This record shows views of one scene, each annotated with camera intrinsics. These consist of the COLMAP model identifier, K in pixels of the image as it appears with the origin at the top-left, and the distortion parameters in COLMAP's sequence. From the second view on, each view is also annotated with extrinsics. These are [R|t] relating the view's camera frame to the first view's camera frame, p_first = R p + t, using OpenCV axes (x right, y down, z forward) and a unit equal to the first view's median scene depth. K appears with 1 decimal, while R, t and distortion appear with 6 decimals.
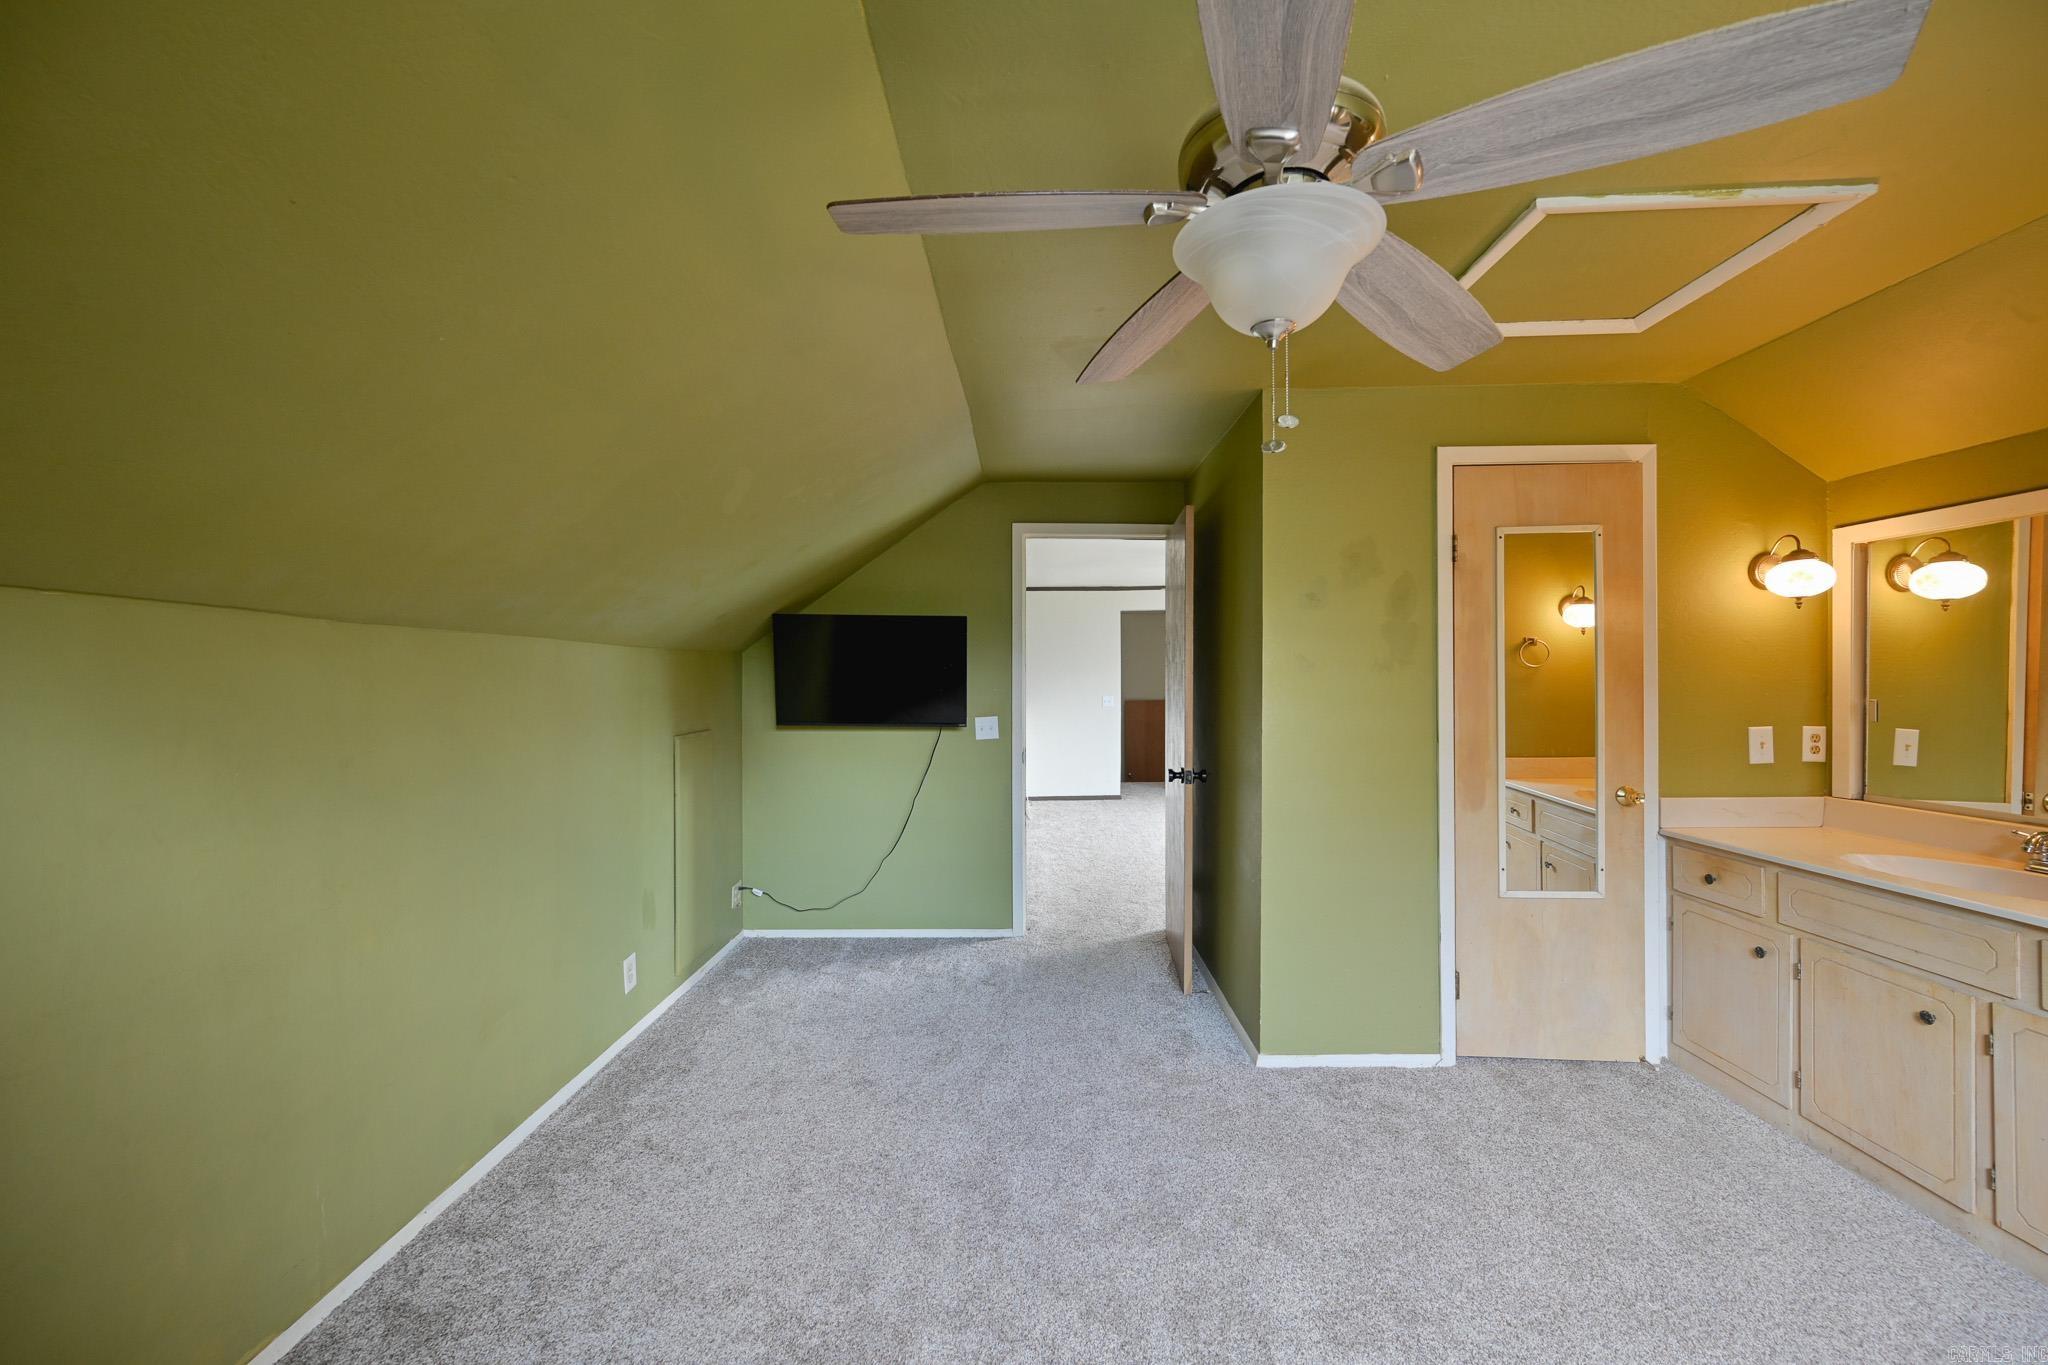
lens RADIAL K [[815.3, 0, 1010.9], [0, 815.3, 680.8], [0, 0, 1]] dist [0.001678, -0.000139]
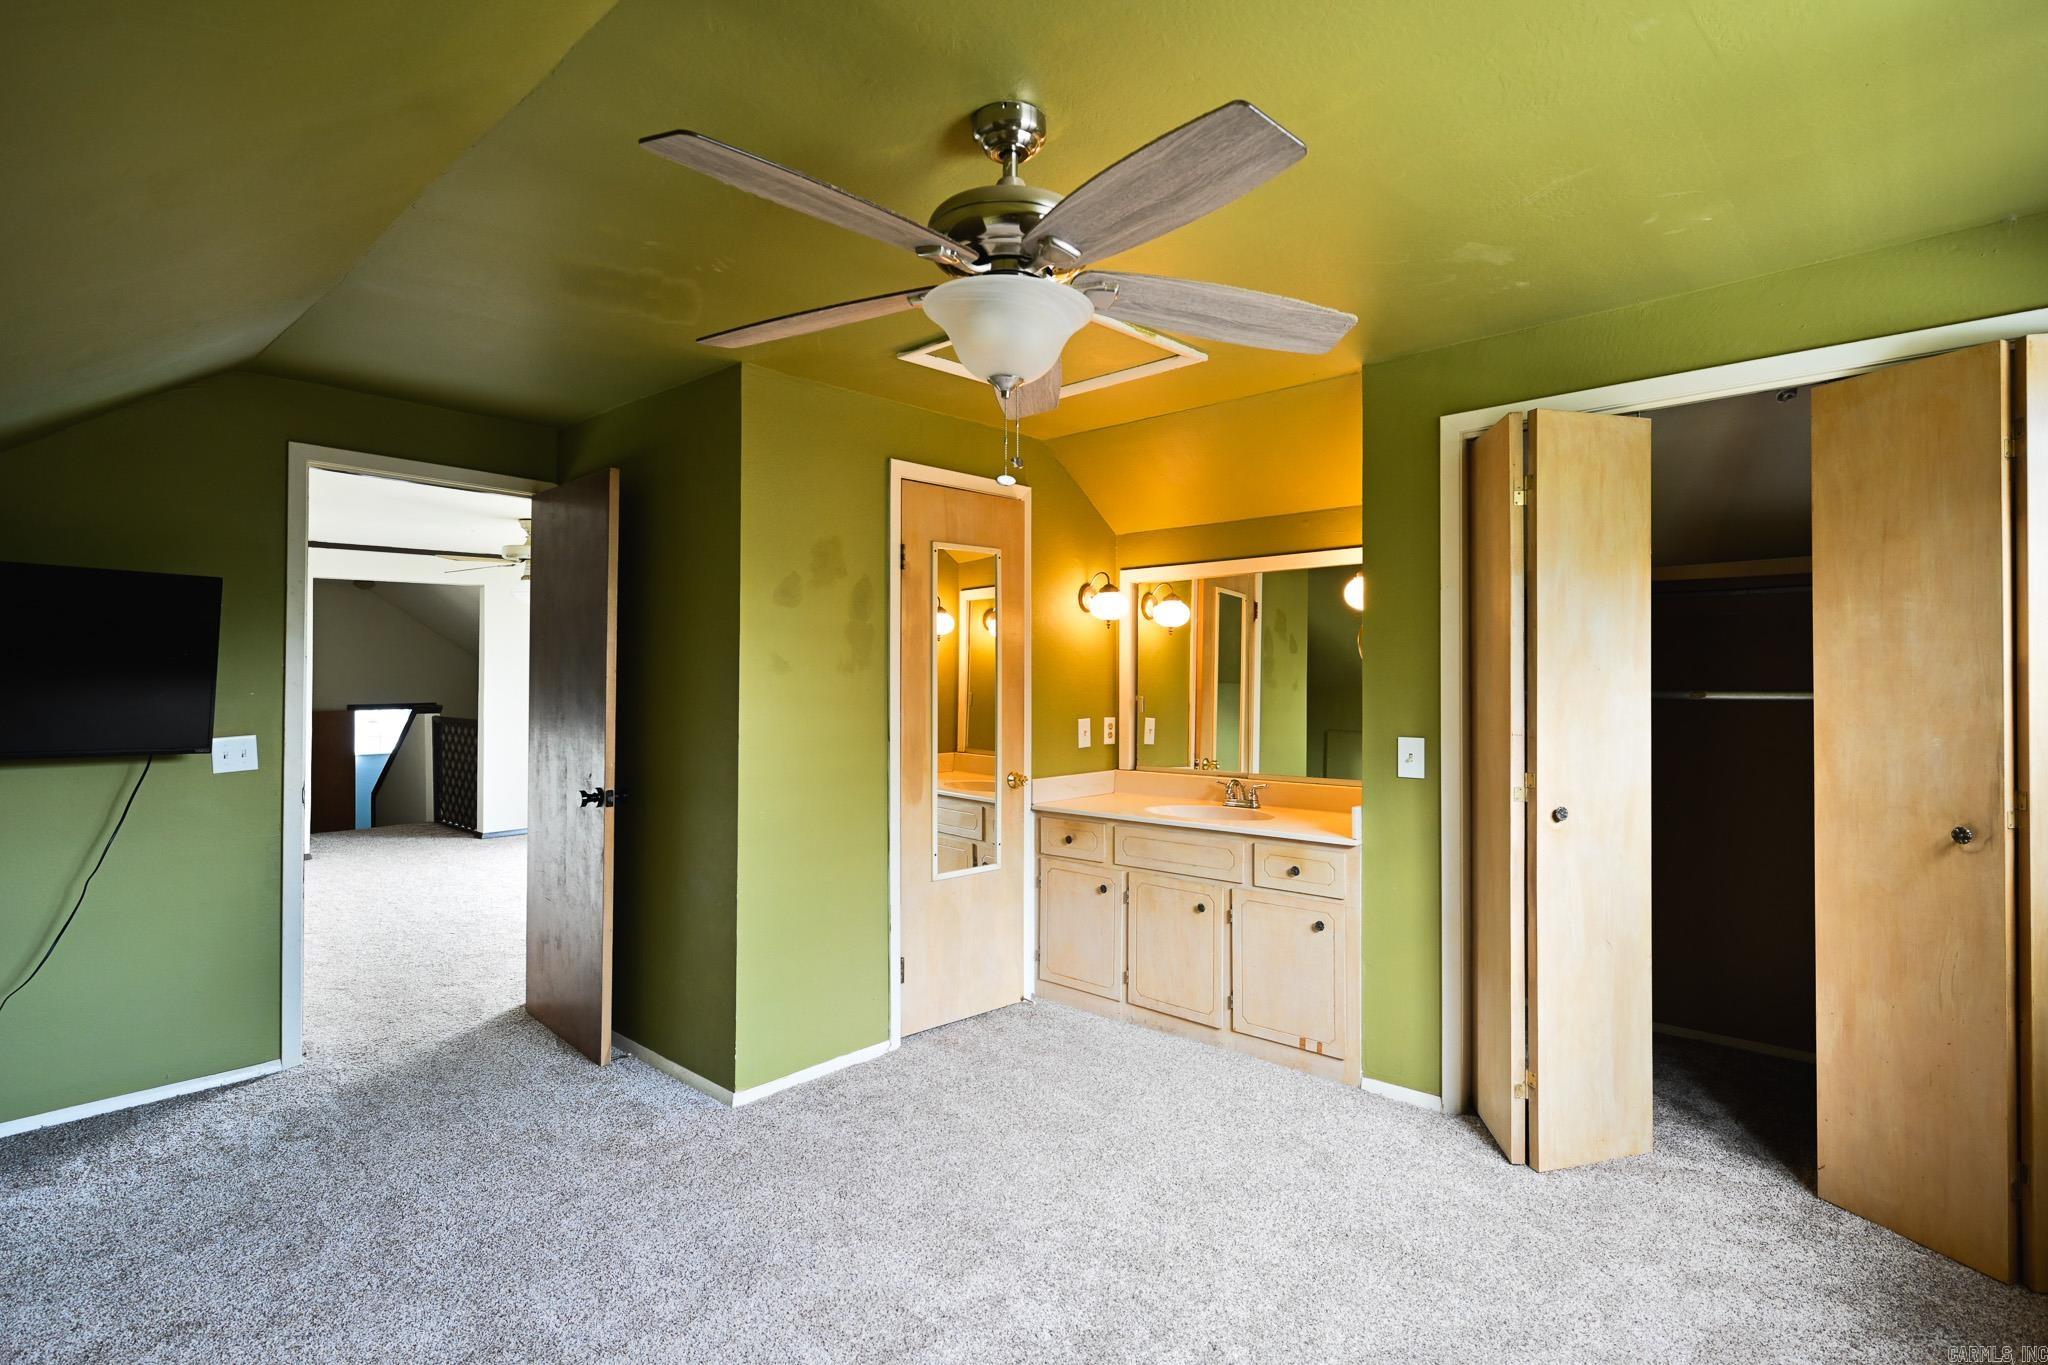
lens RADIAL K [[1040.6, 0, 1022.6], [0, 1040.6, 677.5], [0, 0, 1]] dist [0.003662, -0.000605]
pose [[0.653709, 0.007582, 0.756708, -0.390299], [-0.002467, 0.999966, -0.007888, 0.004270], [-0.756742, 0.003290, 0.653706, -0.000959]]
